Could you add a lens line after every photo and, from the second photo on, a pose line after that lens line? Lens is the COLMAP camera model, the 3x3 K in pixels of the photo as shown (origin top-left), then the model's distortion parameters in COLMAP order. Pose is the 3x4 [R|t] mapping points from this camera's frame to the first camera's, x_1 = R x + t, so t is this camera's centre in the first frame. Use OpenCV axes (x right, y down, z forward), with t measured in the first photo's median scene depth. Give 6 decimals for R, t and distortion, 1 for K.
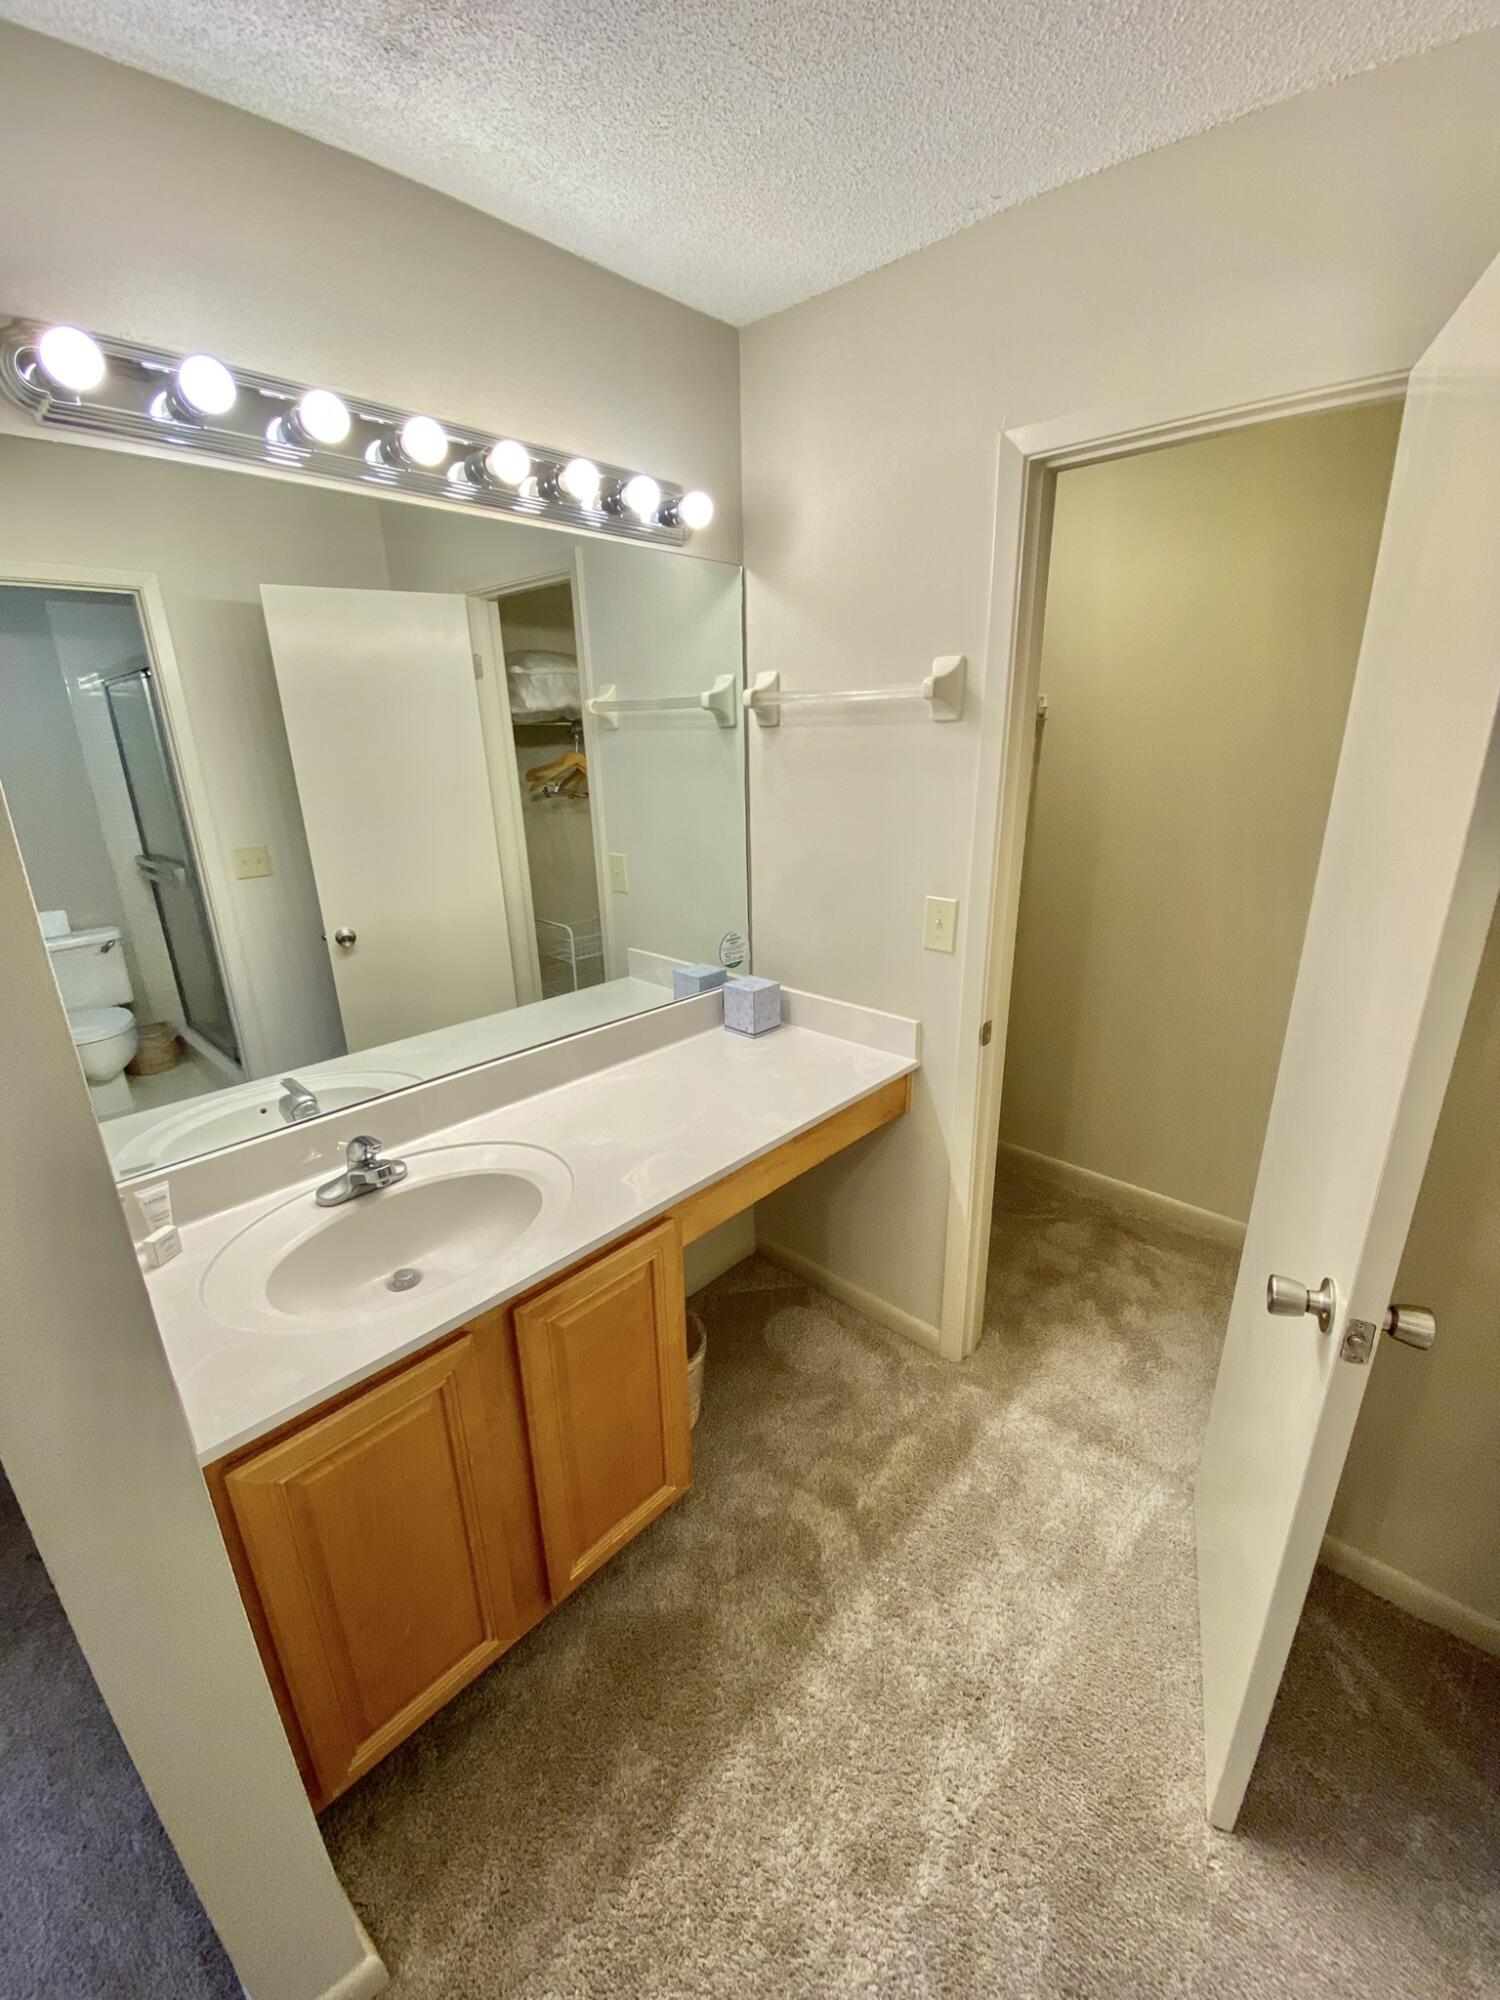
lens RADIAL K [[806.7, 0, 754.4], [0, 806.7, 993.1], [0, 0, 1]] dist [0.044440, -0.040380]
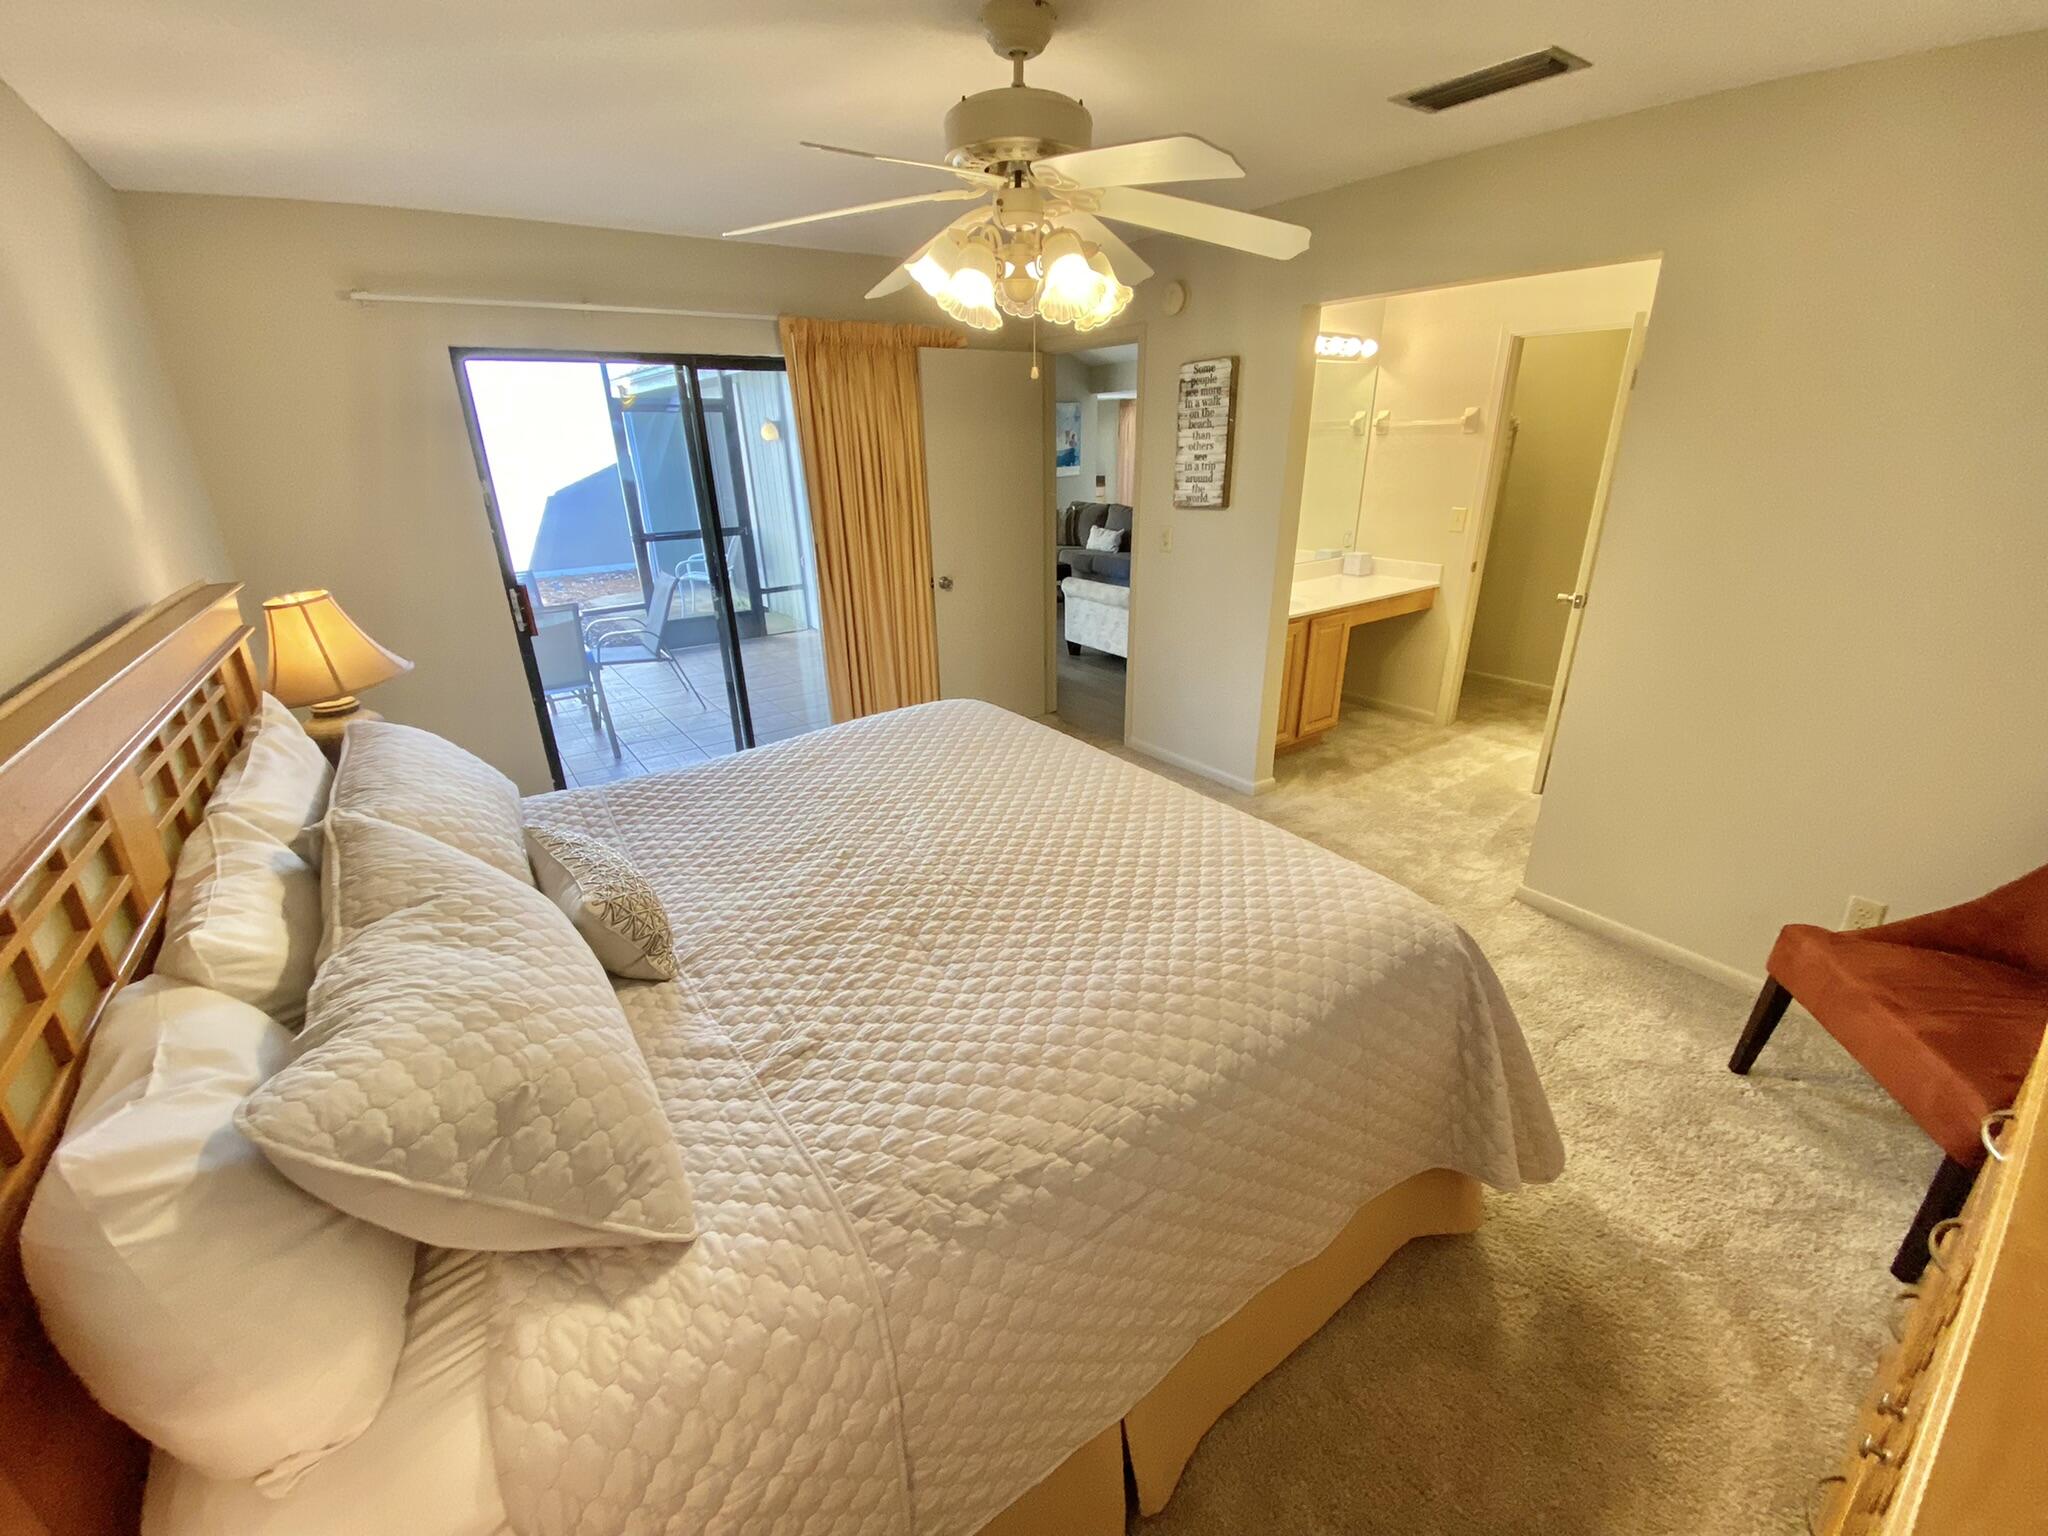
lens RADIAL K [[823.6, 0, 1022.5], [0, 823.6, 763.9], [0, 0, 1]] dist [0.015930, -0.018902]
pose [[0.979502, 0.069641, -0.189012, -0.546630], [-0.057401, 0.995930, 0.069487, 0.570290], [0.193082, -0.057214, 0.979513, -1.780882]]
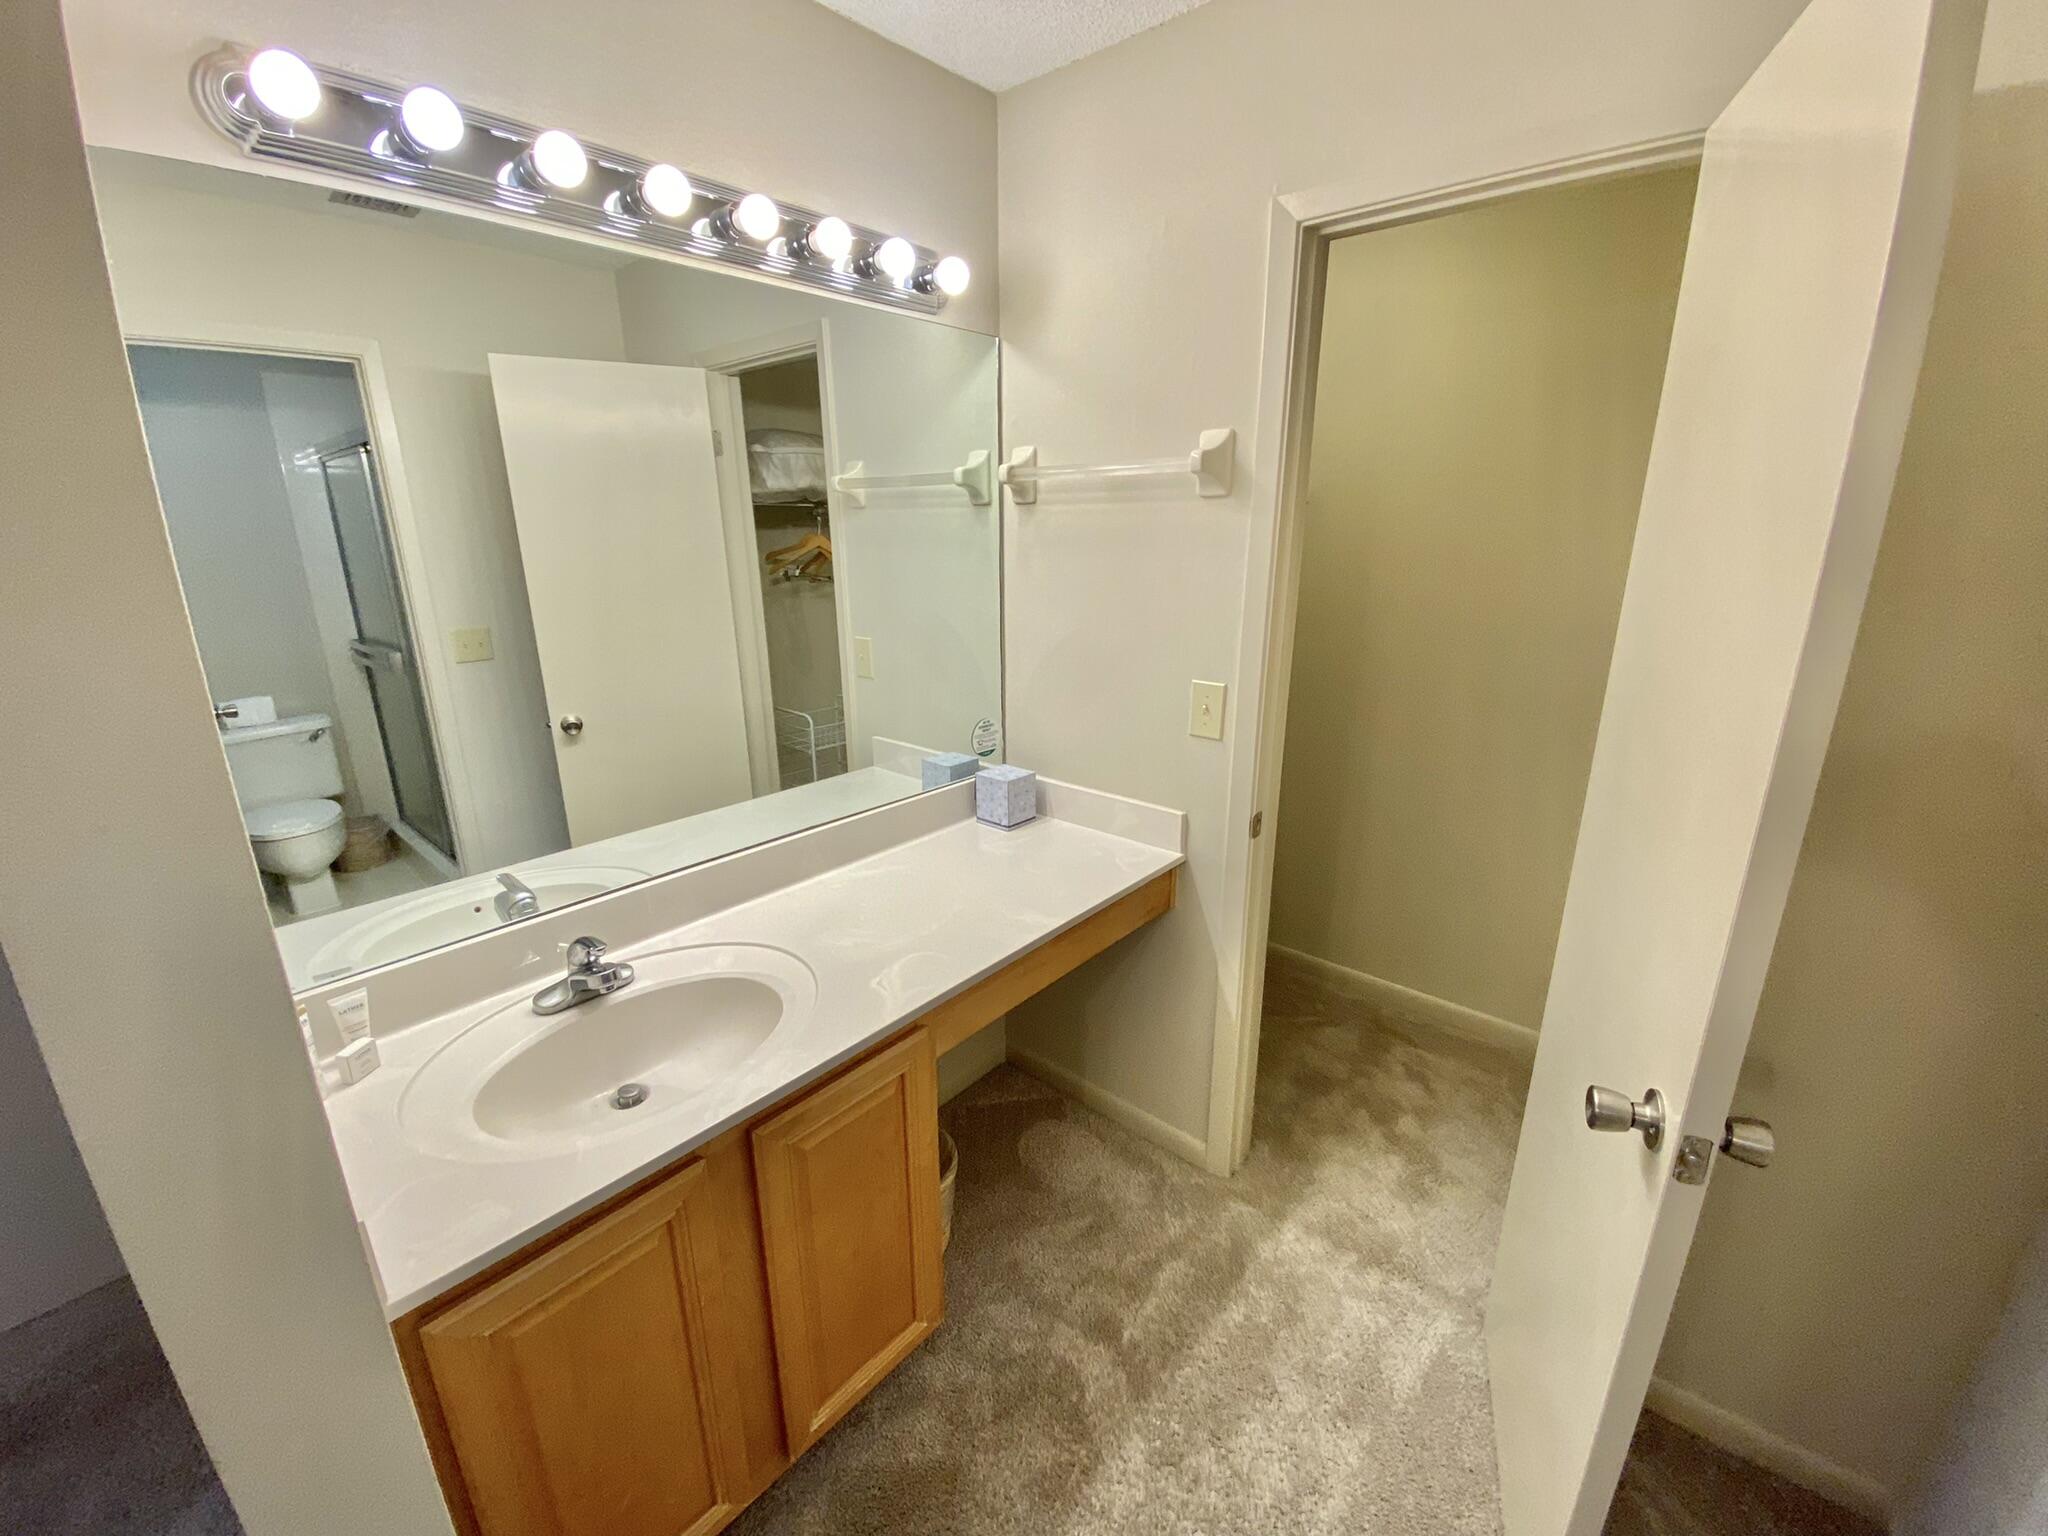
lens RADIAL K [[826.1, 0, 1017.6], [0, 826.1, 758.8], [0, 0, 1]] dist [0.044440, -0.040380]
pose [[0.999657, 0.002347, 0.026077, -0.018432], [-0.001440, 0.999395, -0.034743, 0.006818], [-0.026143, 0.034693, 0.999056, 0.038148]]
